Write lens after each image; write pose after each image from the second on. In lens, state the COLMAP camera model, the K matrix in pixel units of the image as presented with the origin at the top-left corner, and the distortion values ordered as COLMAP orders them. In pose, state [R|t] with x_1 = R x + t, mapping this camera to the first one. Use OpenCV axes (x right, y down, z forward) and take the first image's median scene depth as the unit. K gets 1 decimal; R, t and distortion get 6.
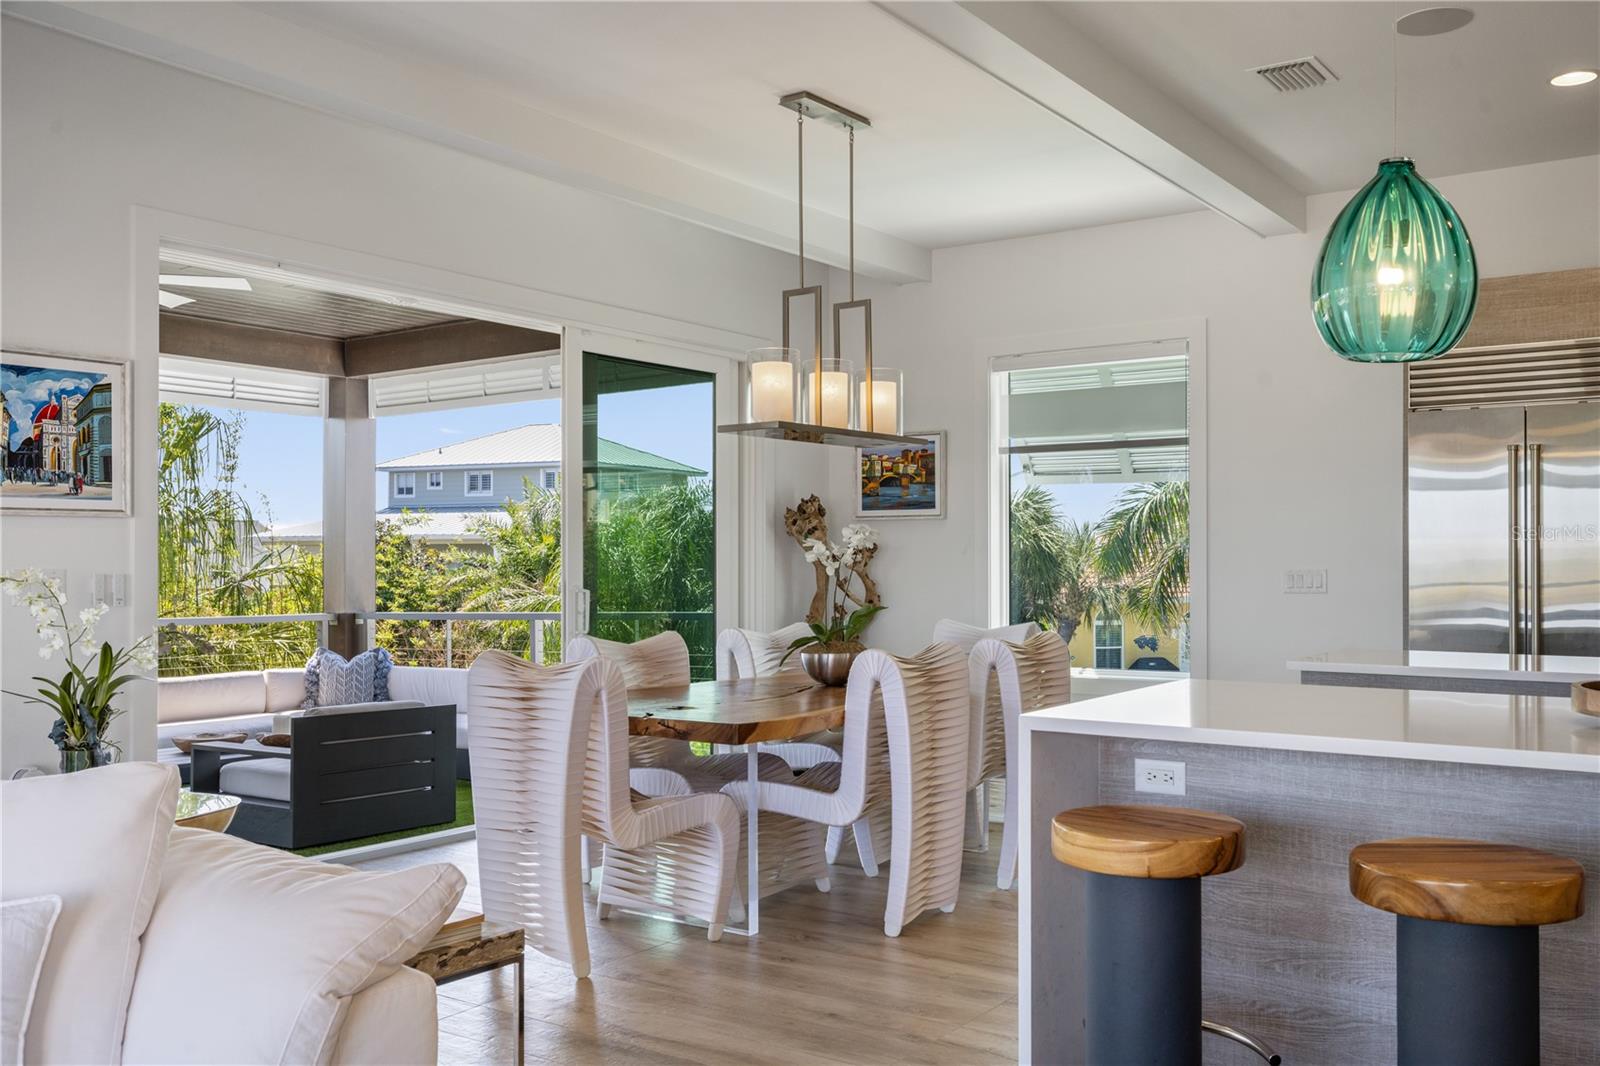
lens RADIAL K [[1409.6, 0, 838.7], [0, 1409.6, 562.3], [0, 0, 1]] dist [-0.006841, 0.015738]
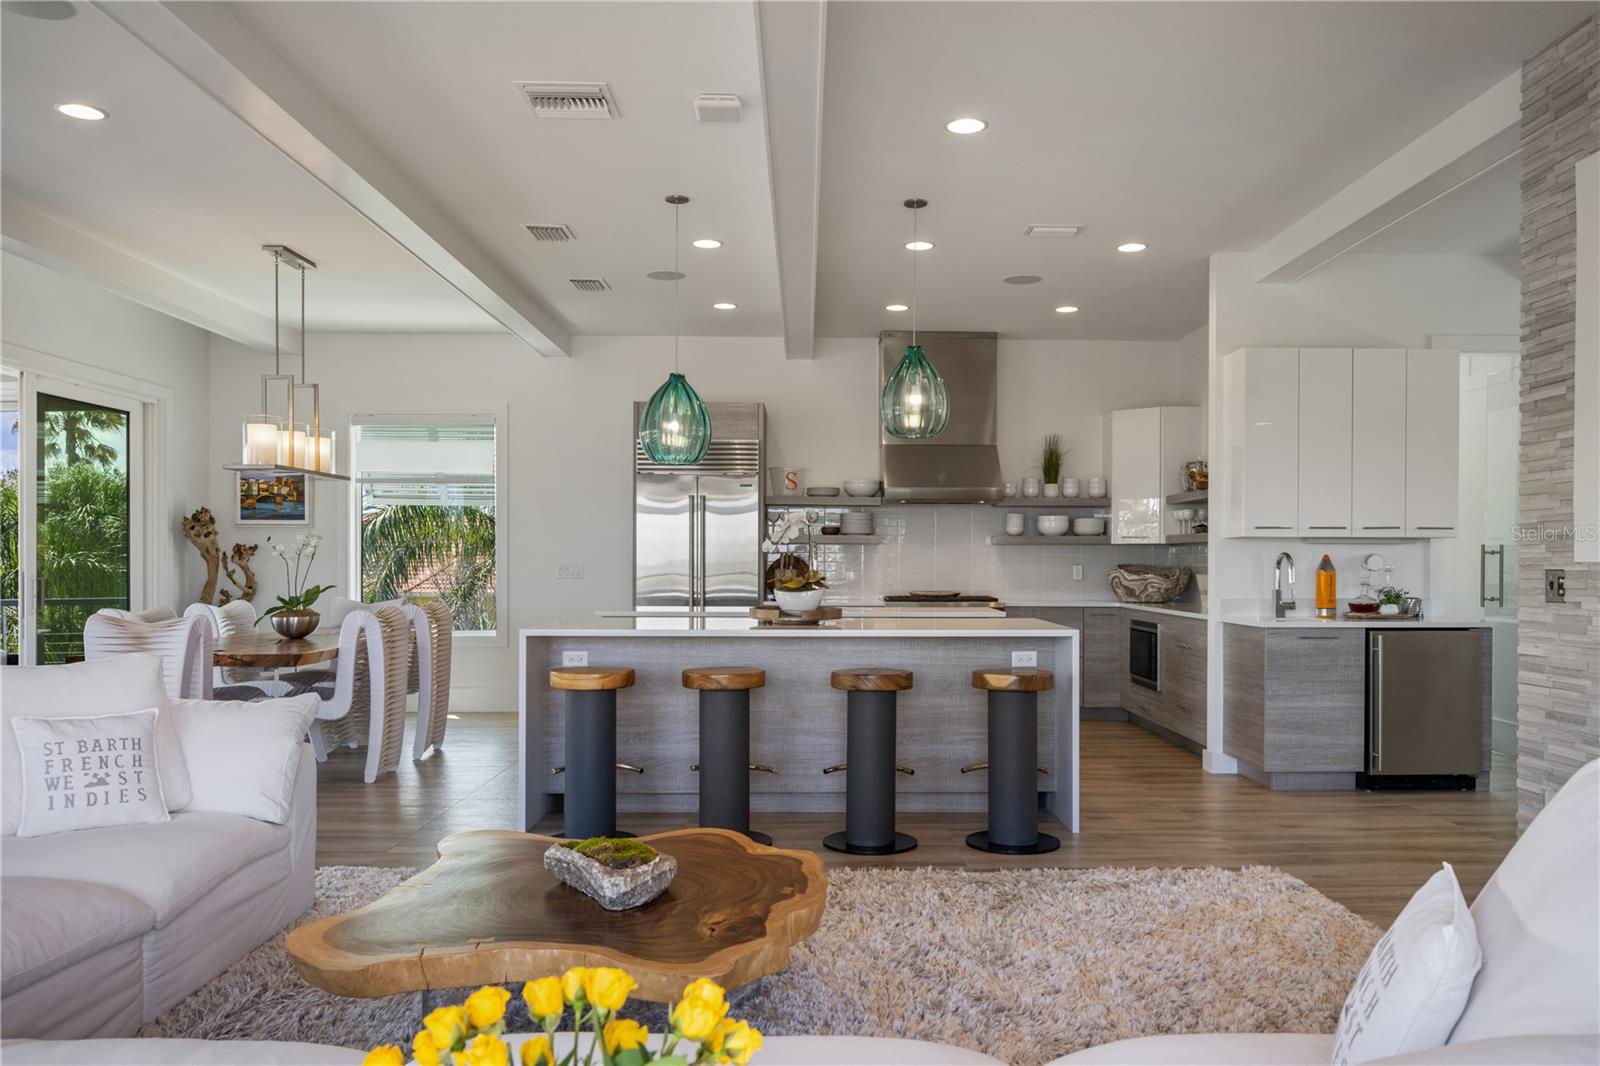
lens RADIAL K [[1204.3, 0, 817.3], [0, 1204.3, 567.1], [0, 0, 1]] dist [0.004706, -0.004335]
pose [[0.820916, 0.001335, 0.571048, -0.283047], [-0.003007, 0.999994, 0.001984, 0.006635], [-0.571041, -0.003345, 0.820915, -0.381990]]
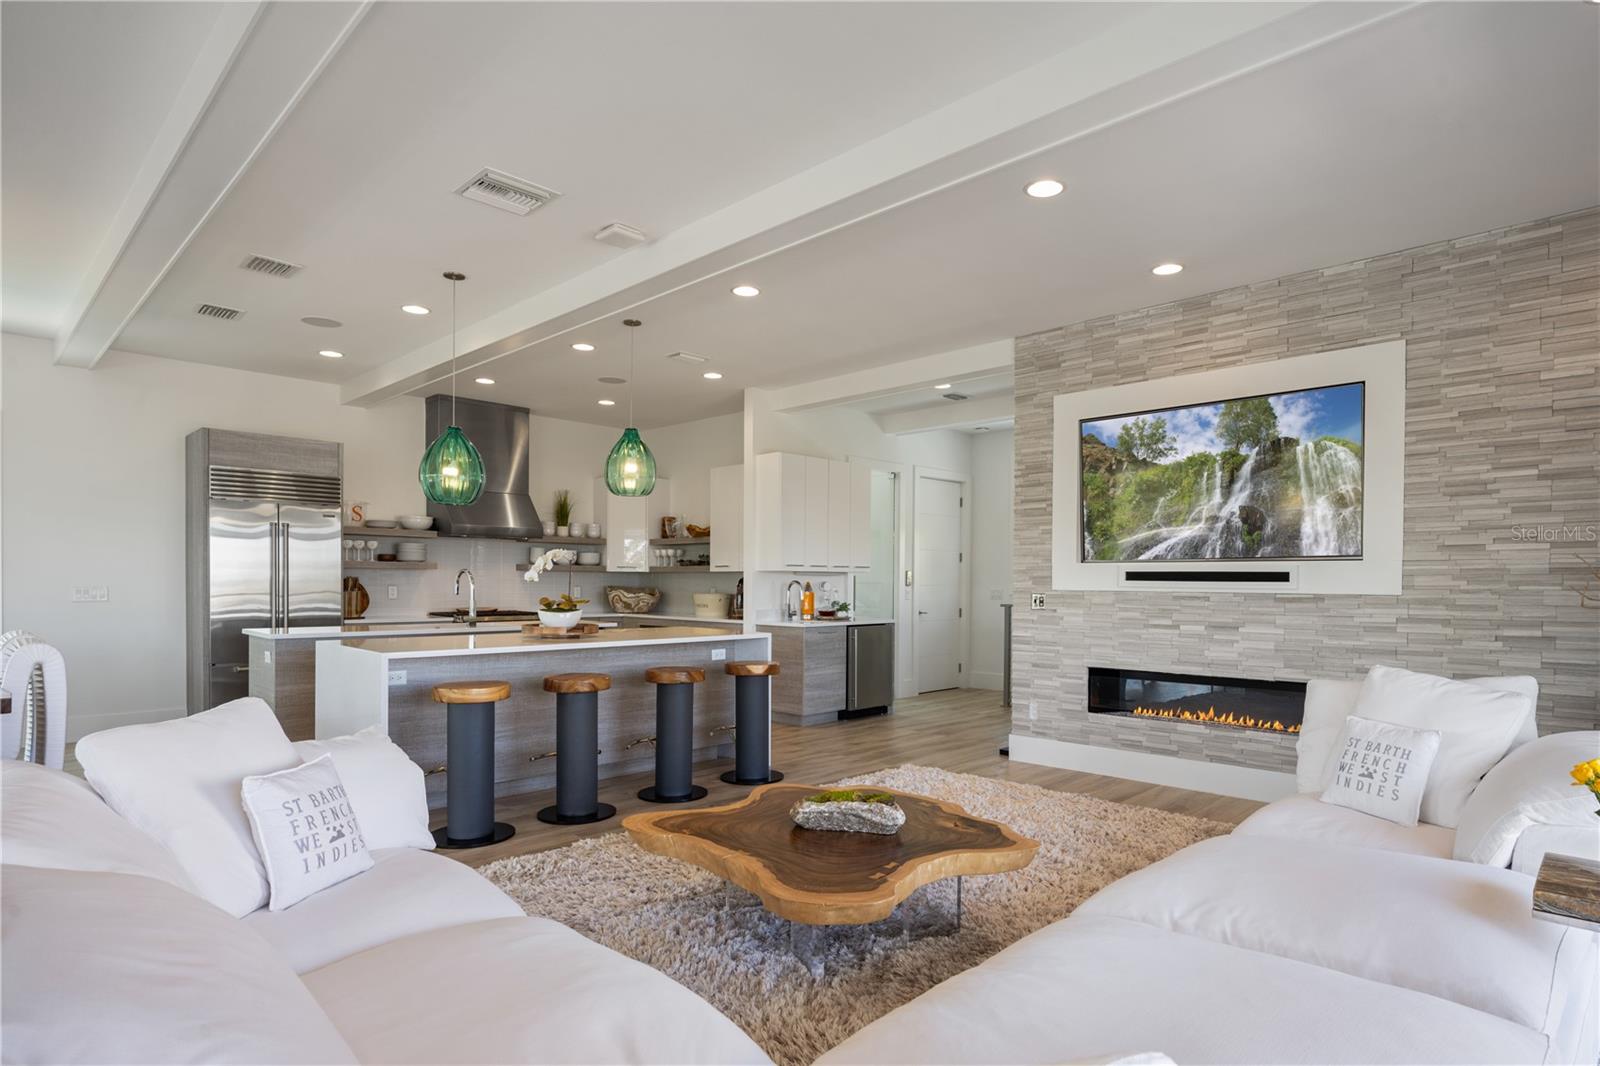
lens RADIAL K [[885.9, 0, 829.5], [0, 885.9, 592.9], [0, 0, 1]] dist [-0.006248, 0.001412]
pose [[0.162378, -0.009941, 0.986679, -0.614284], [-0.006119, 0.999920, 0.011082, -0.003191], [-0.986710, -0.007836, 0.162304, 0.038437]]
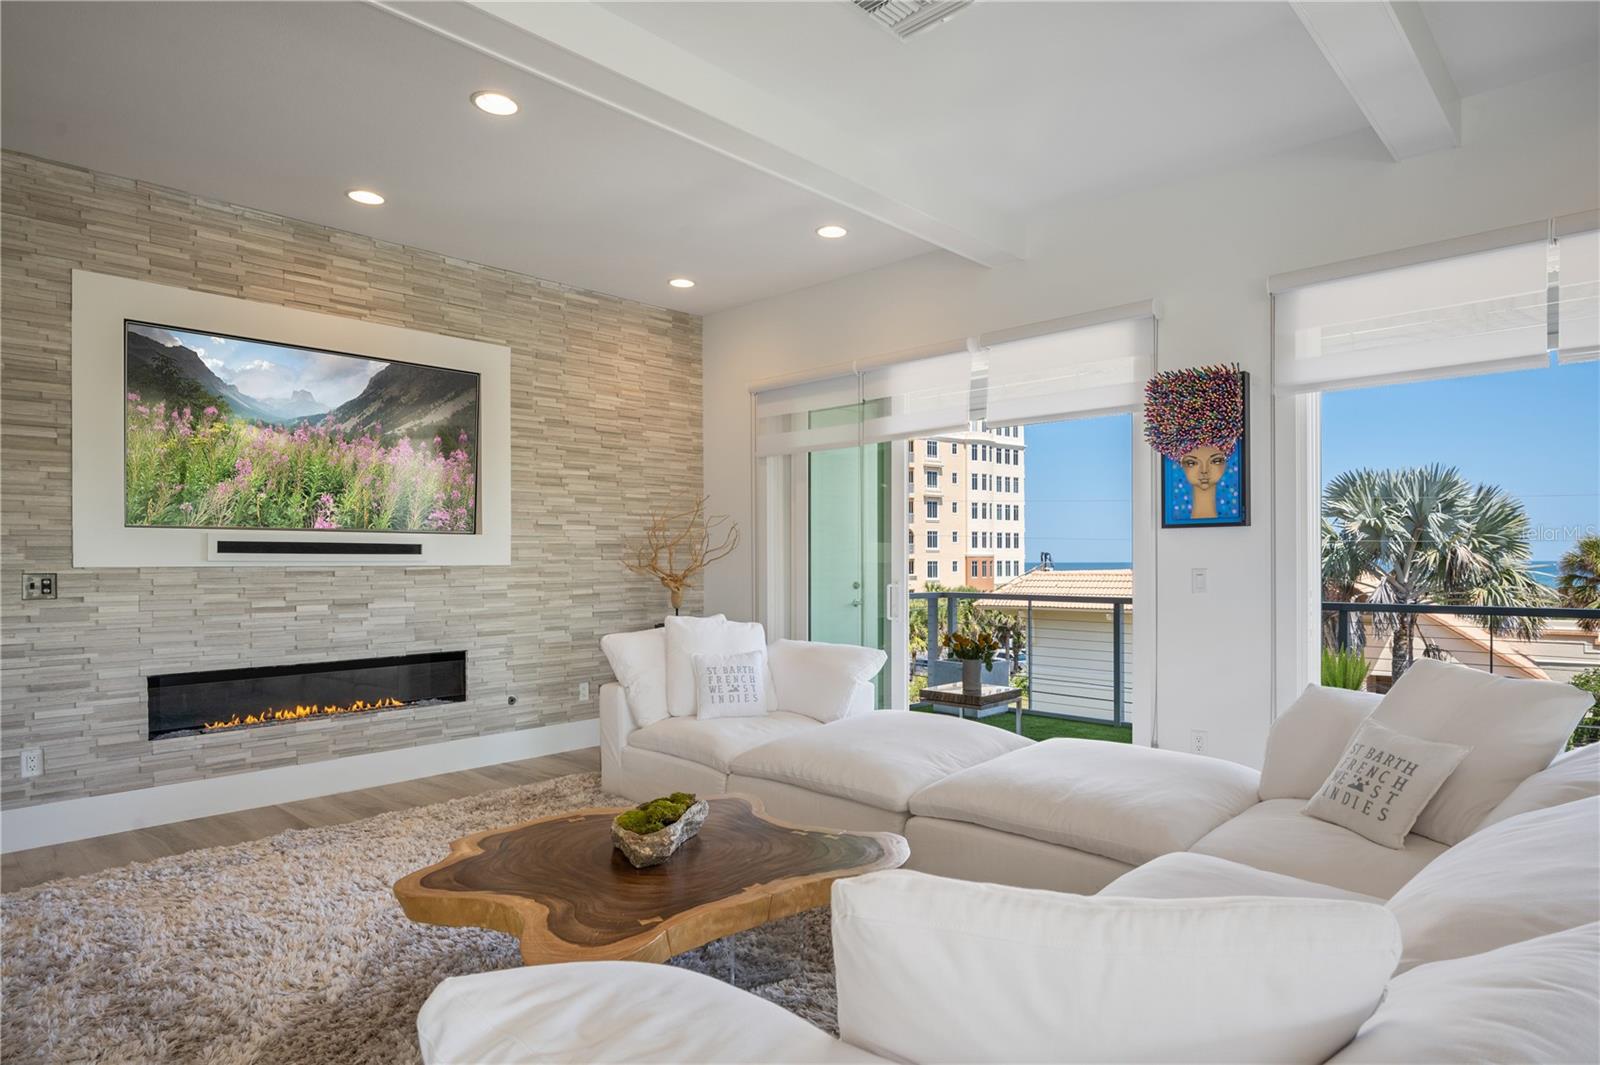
lens RADIAL K [[885.9, 0, 821.6], [0, 885.9, 565.7], [0, 0, 1]] dist [-0.006248, 0.001412]
pose [[-0.989607, 0.005575, 0.143692, -0.192388], [0.006247, 0.999972, 0.004227, 0.003089], [-0.143664, 0.005080, -0.989613, 0.547912]]
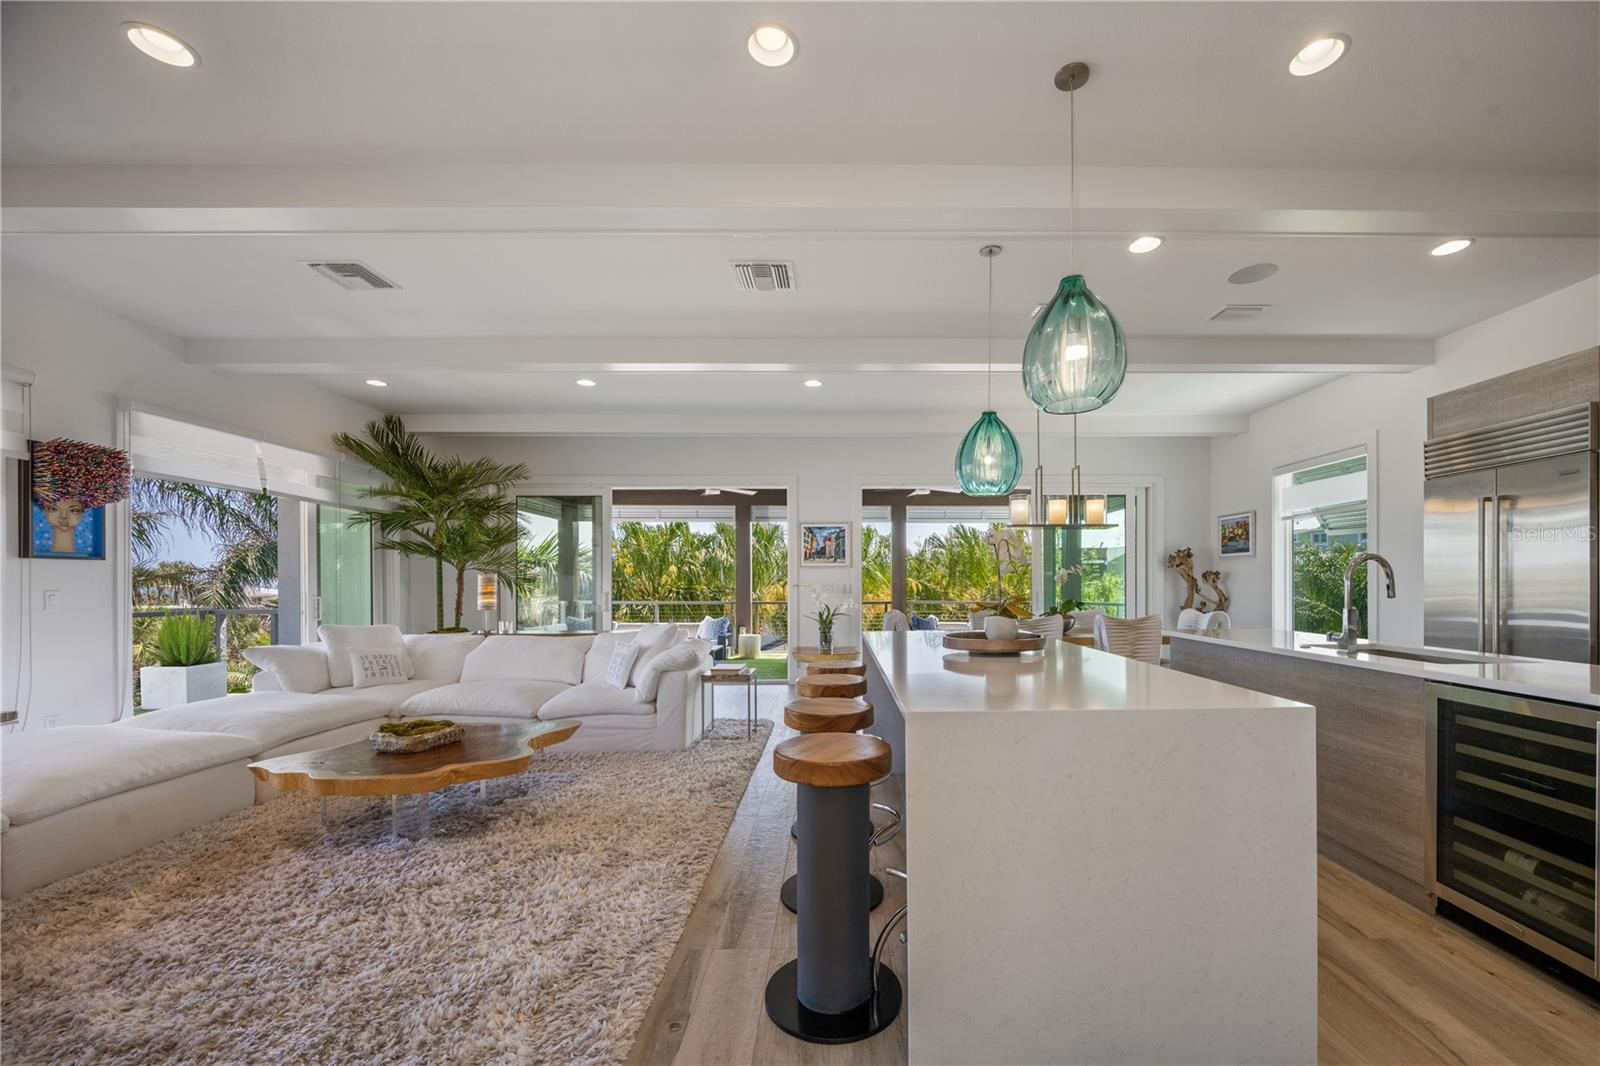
lens RADIAL K [[625.1, 0, 838.3], [0, 625.1, 597.6], [0, 0, 1]] dist [-0.001371, -0.000566]
pose [[0.569508, 0.019121, -0.821763, 0.647754], [0.001106, 0.999711, 0.024028, 0.003770], [0.821985, -0.014593, 0.569323, 0.096231]]
